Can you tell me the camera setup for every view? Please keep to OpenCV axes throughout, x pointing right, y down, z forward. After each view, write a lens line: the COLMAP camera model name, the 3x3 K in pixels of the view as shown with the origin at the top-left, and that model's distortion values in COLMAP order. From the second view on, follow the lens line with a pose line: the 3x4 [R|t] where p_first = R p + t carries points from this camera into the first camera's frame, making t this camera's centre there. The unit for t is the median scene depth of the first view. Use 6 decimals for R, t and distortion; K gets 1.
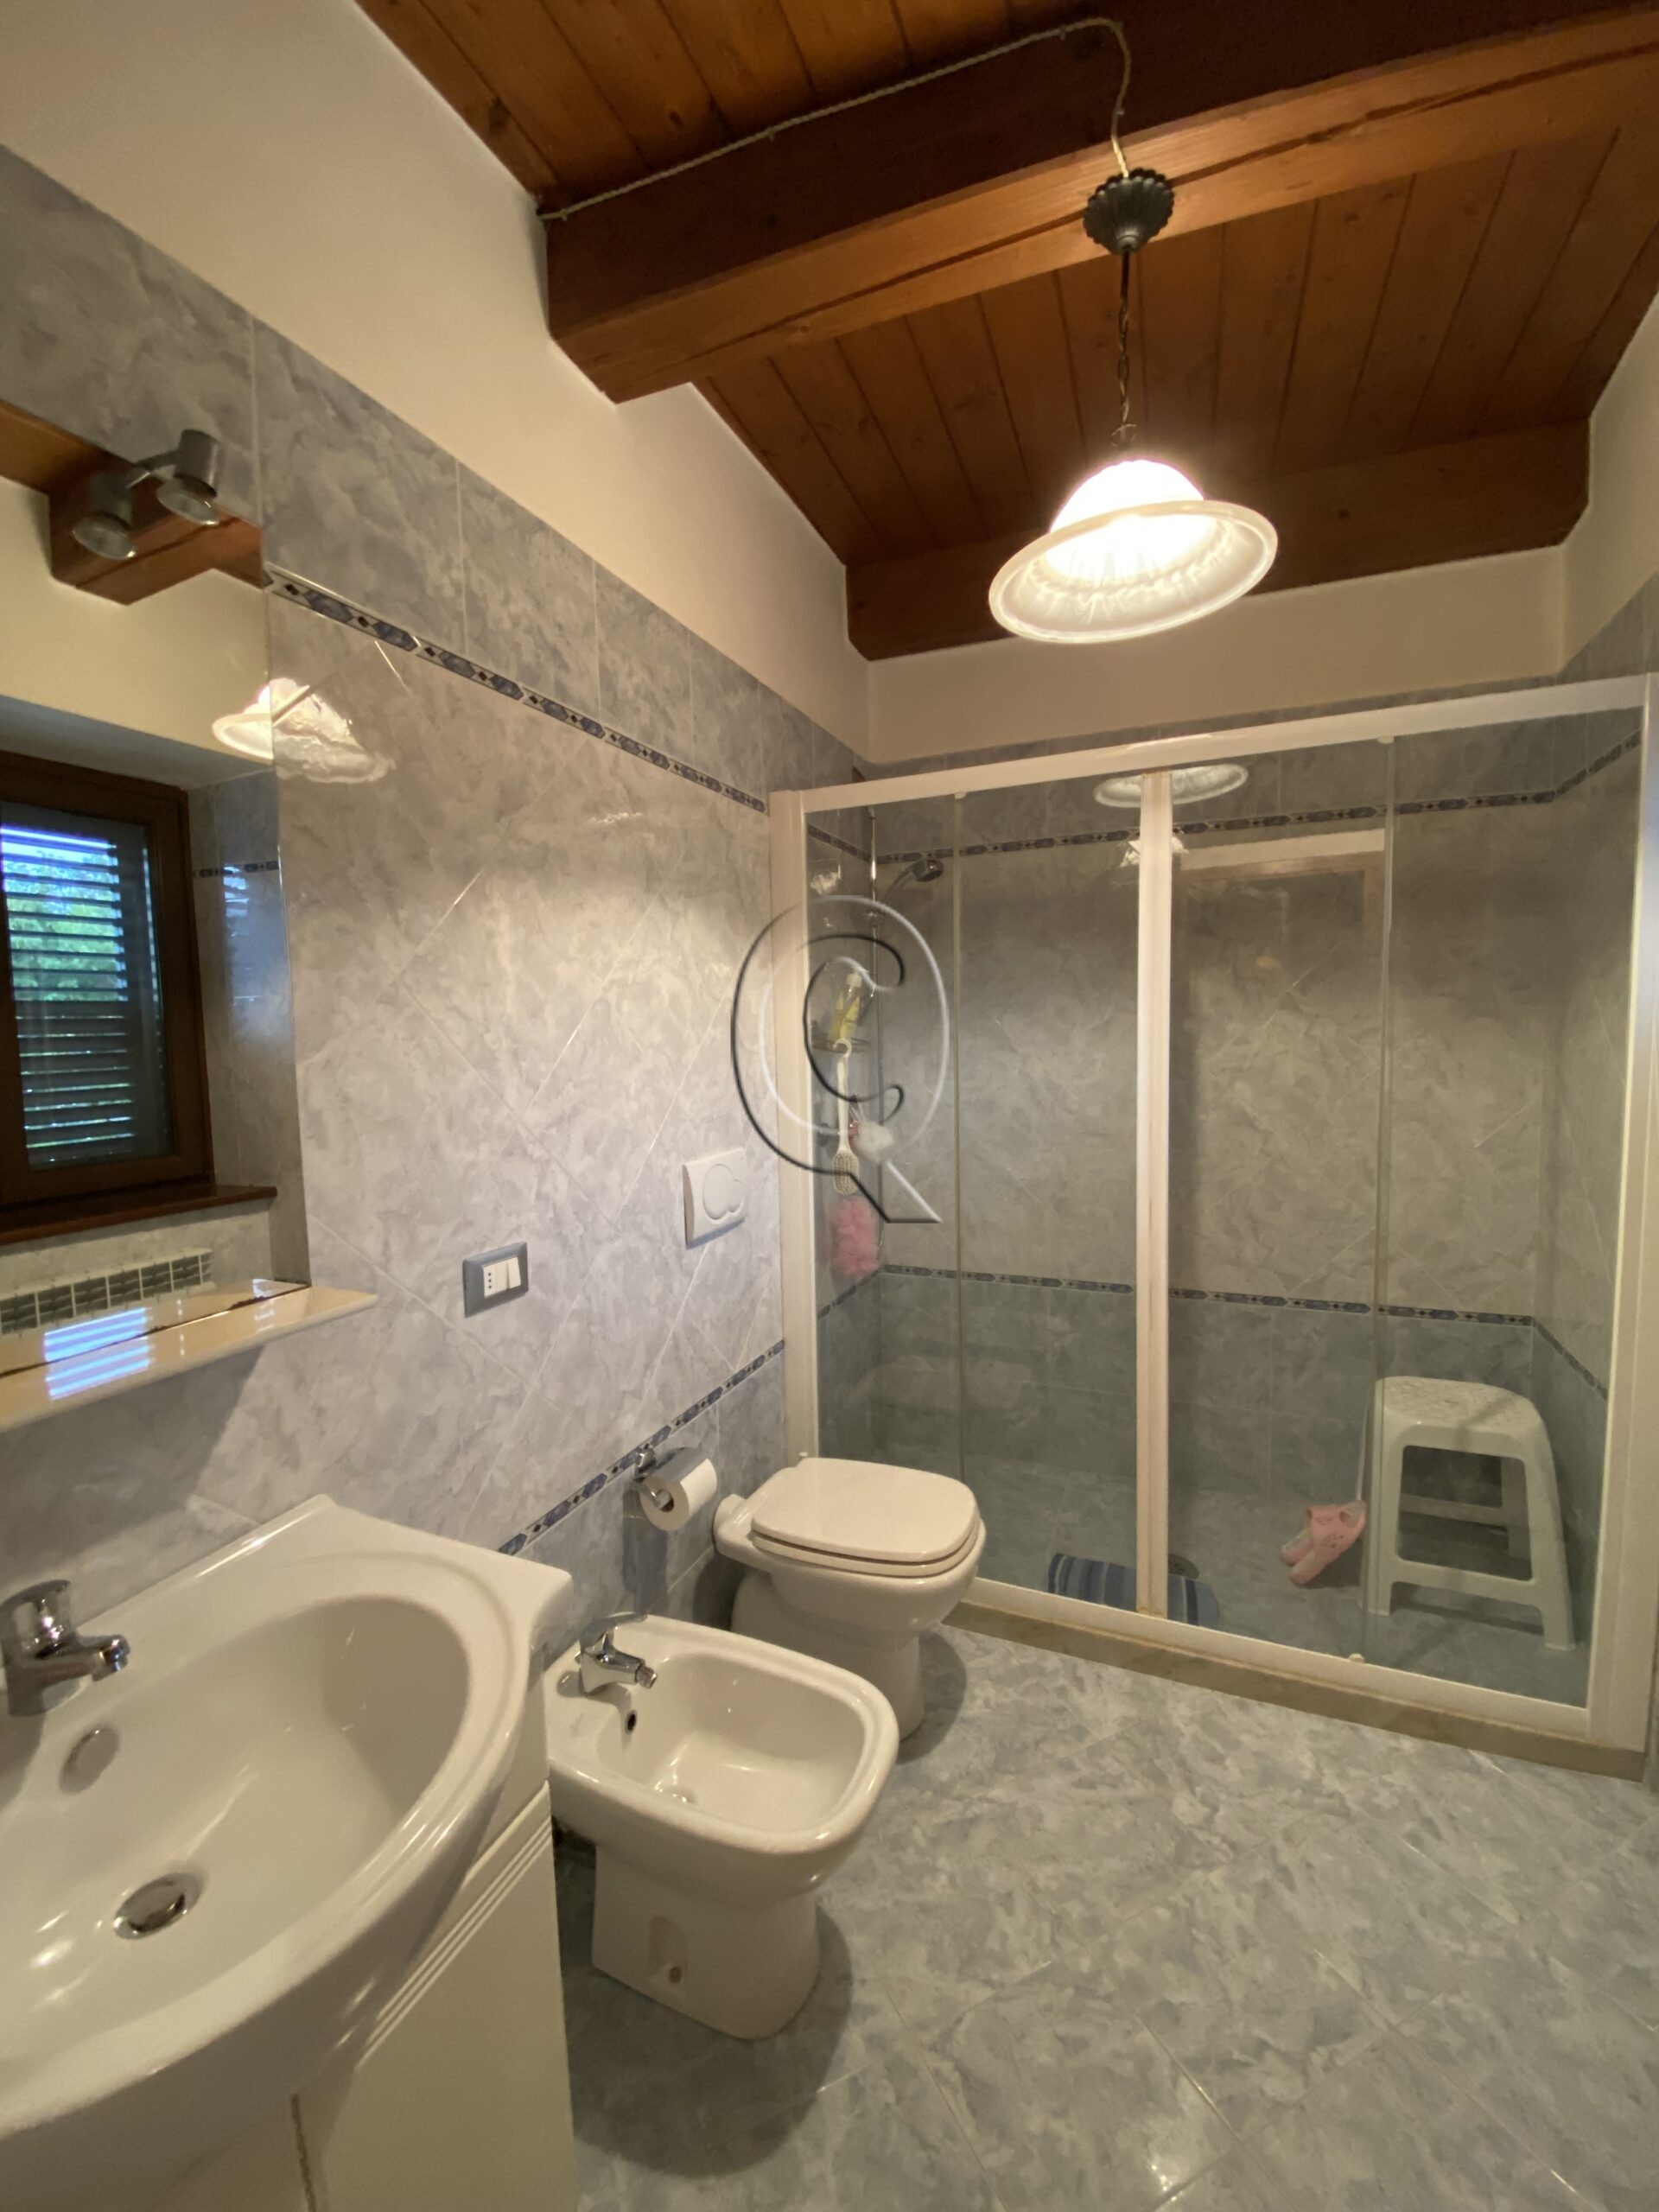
lens RADIAL K [[891.8, 0, 832.9], [0, 891.8, 1106.8], [0, 0, 1]] dist [0.017661, -0.020185]
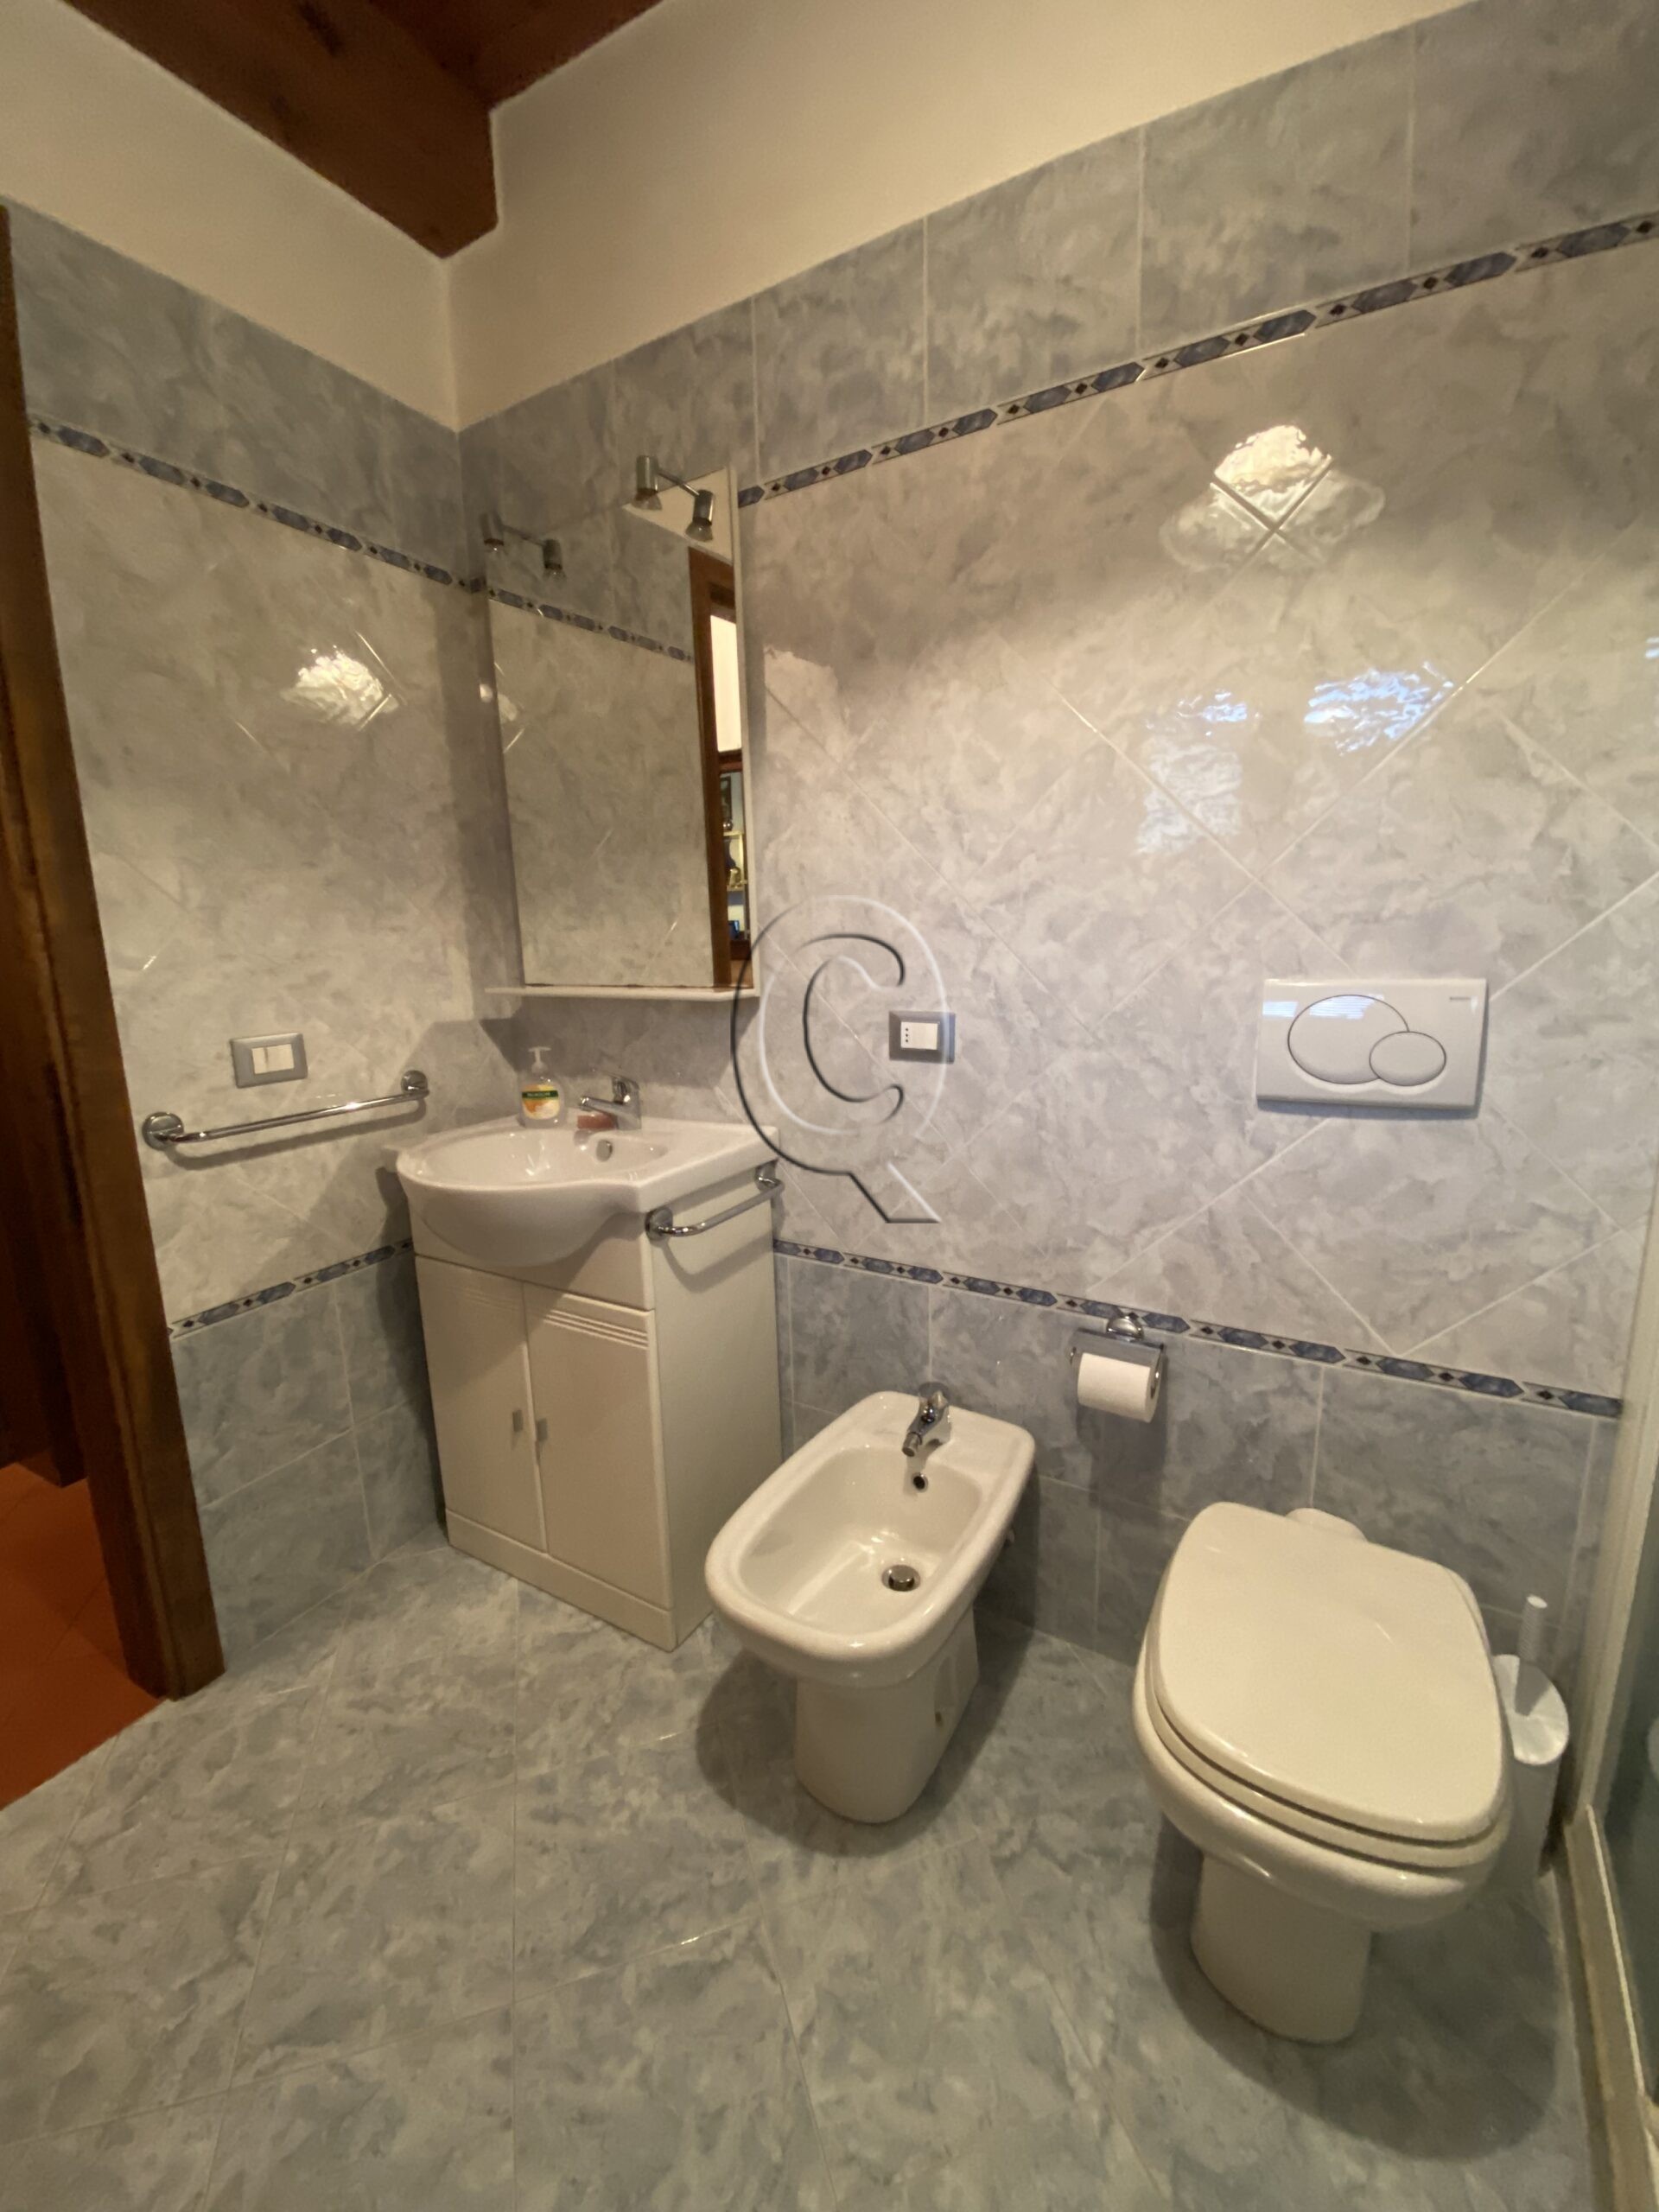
lens RADIAL K [[891.8, 0, 832.9], [0, 891.8, 1106.8], [0, 0, 1]] dist [0.017661, -0.020185]
pose [[-0.126211, 0.216867, -0.968008, 0.661268], [-0.059027, 0.972440, 0.225556, 0.028654], [0.990246, 0.085606, -0.109932, 0.922168]]
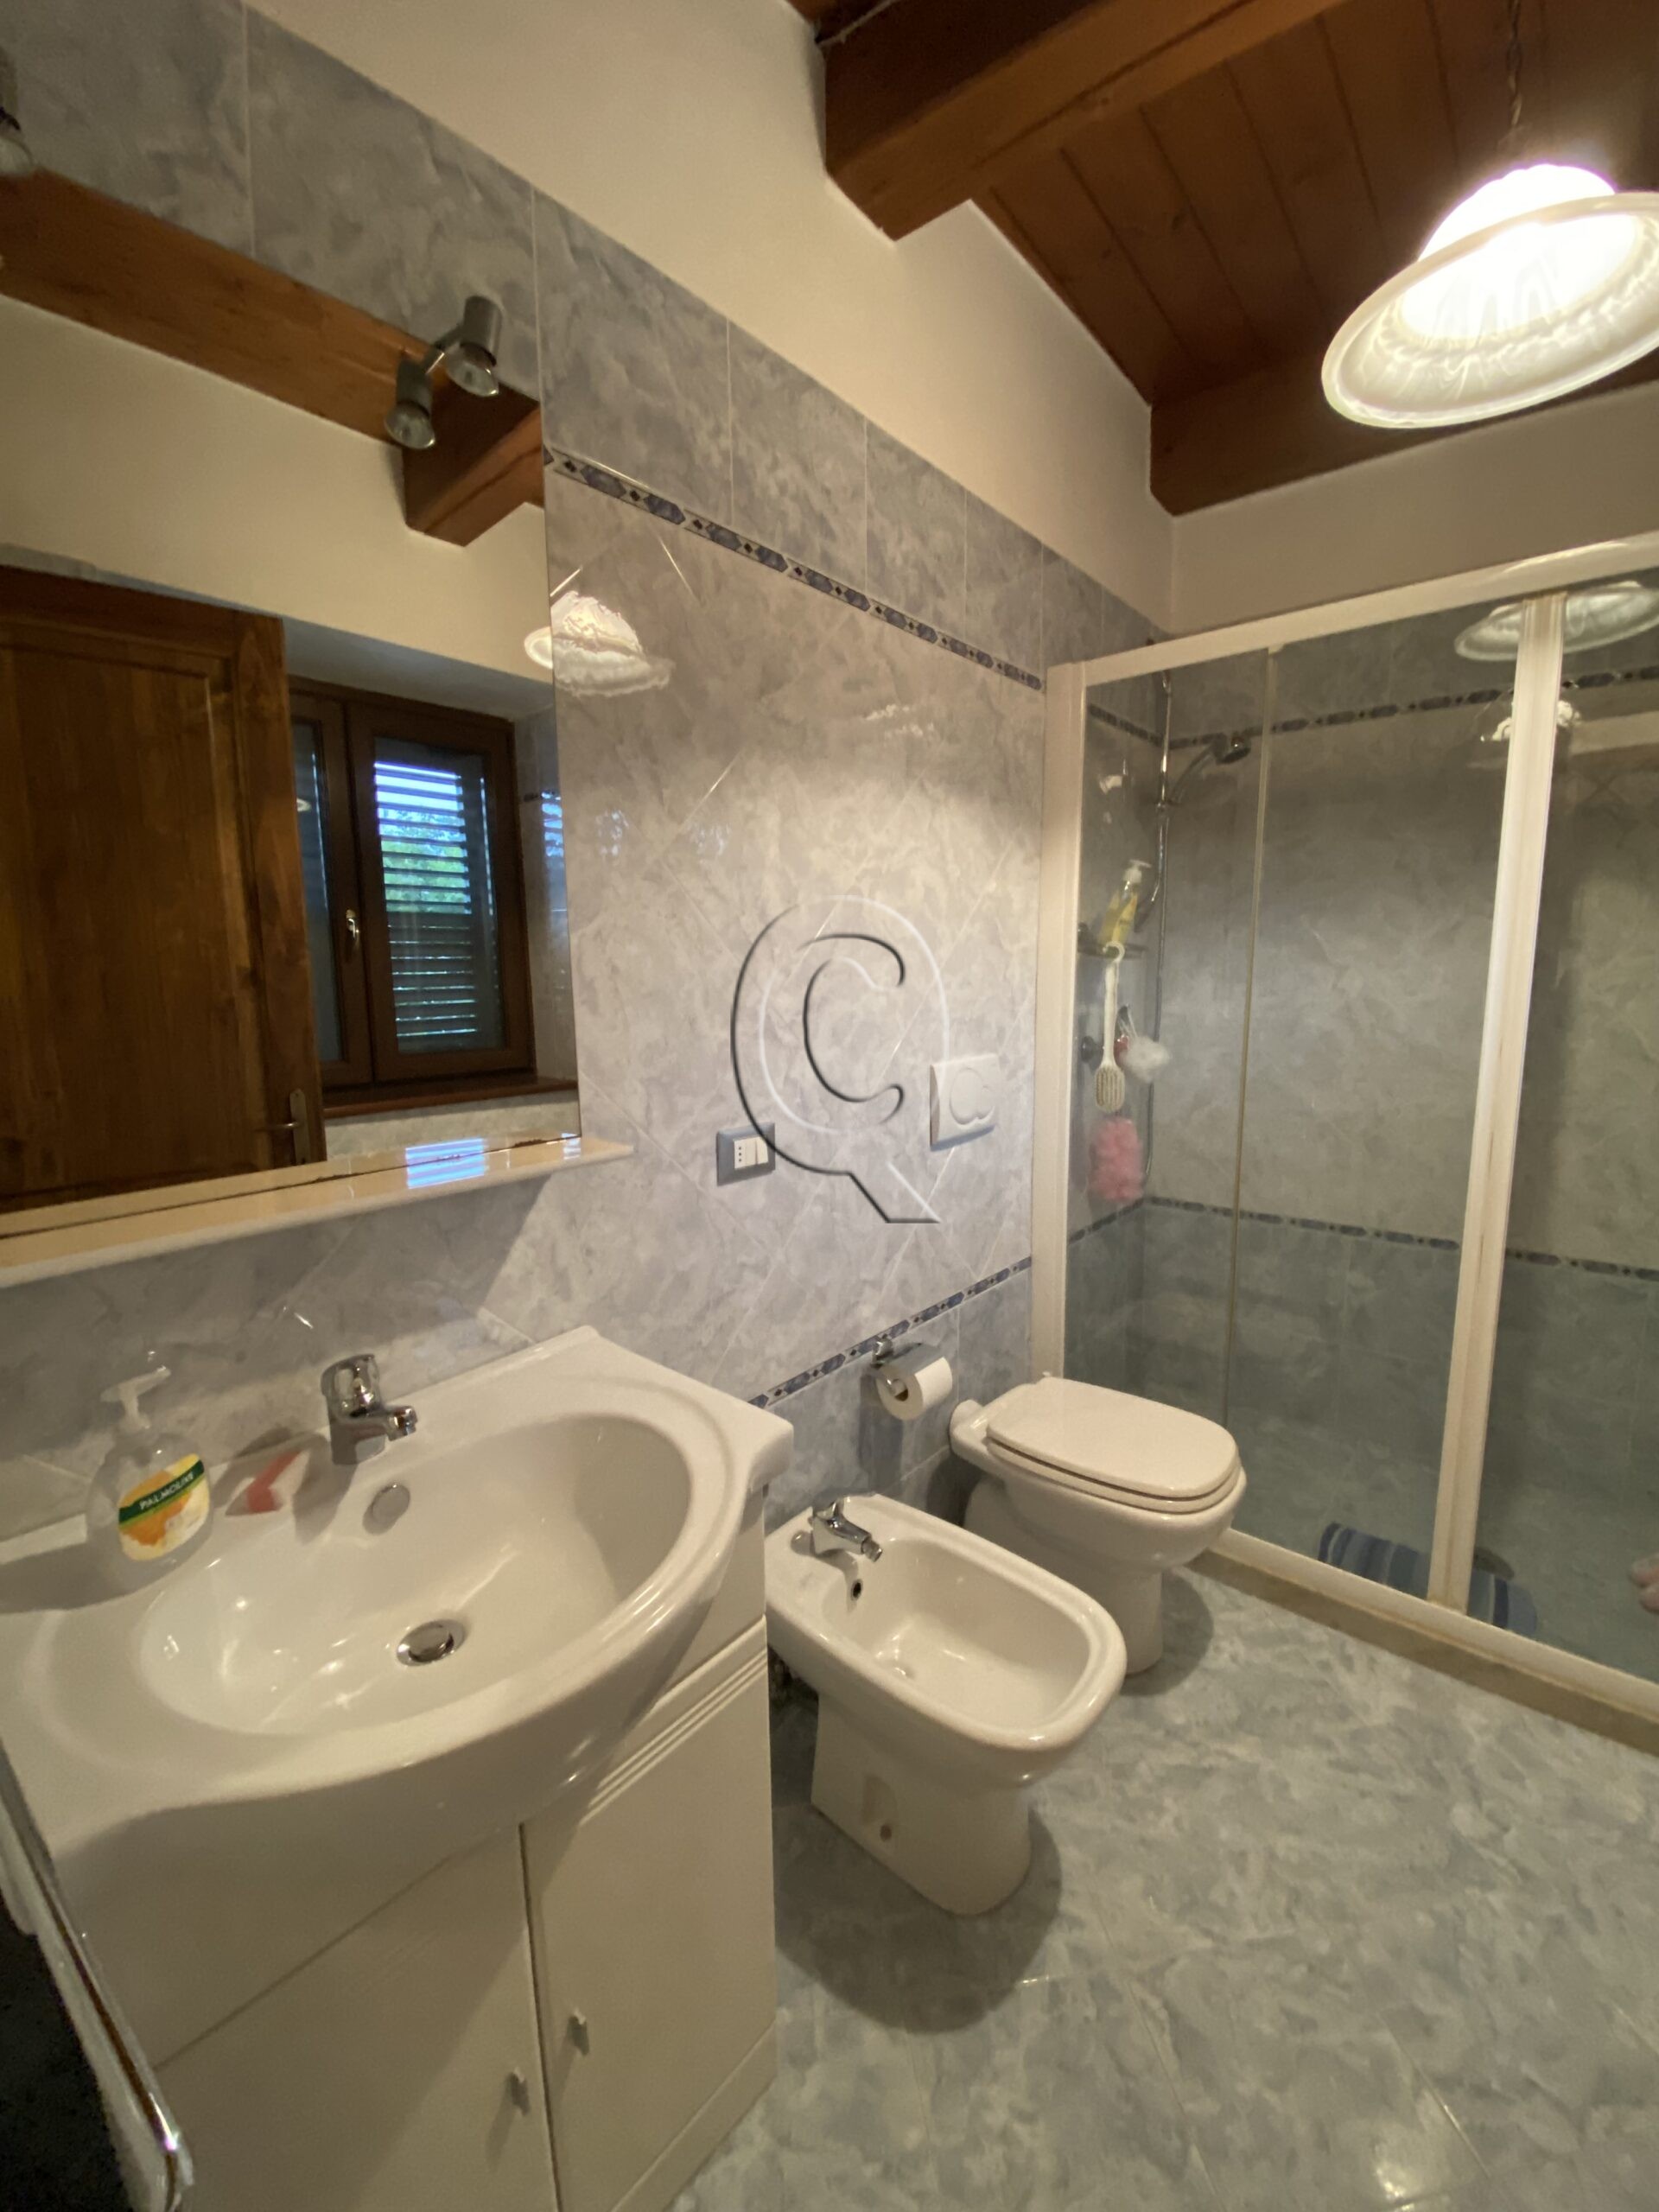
lens RADIAL K [[891.8, 0, 832.9], [0, 891.8, 1106.8], [0, 0, 1]] dist [0.017661, -0.020185]
pose [[0.954464, 0.055080, -0.293199, 0.019937], [-0.033321, 0.996341, 0.078699, 0.046863], [0.296461, -0.065346, 0.952807, 0.038596]]
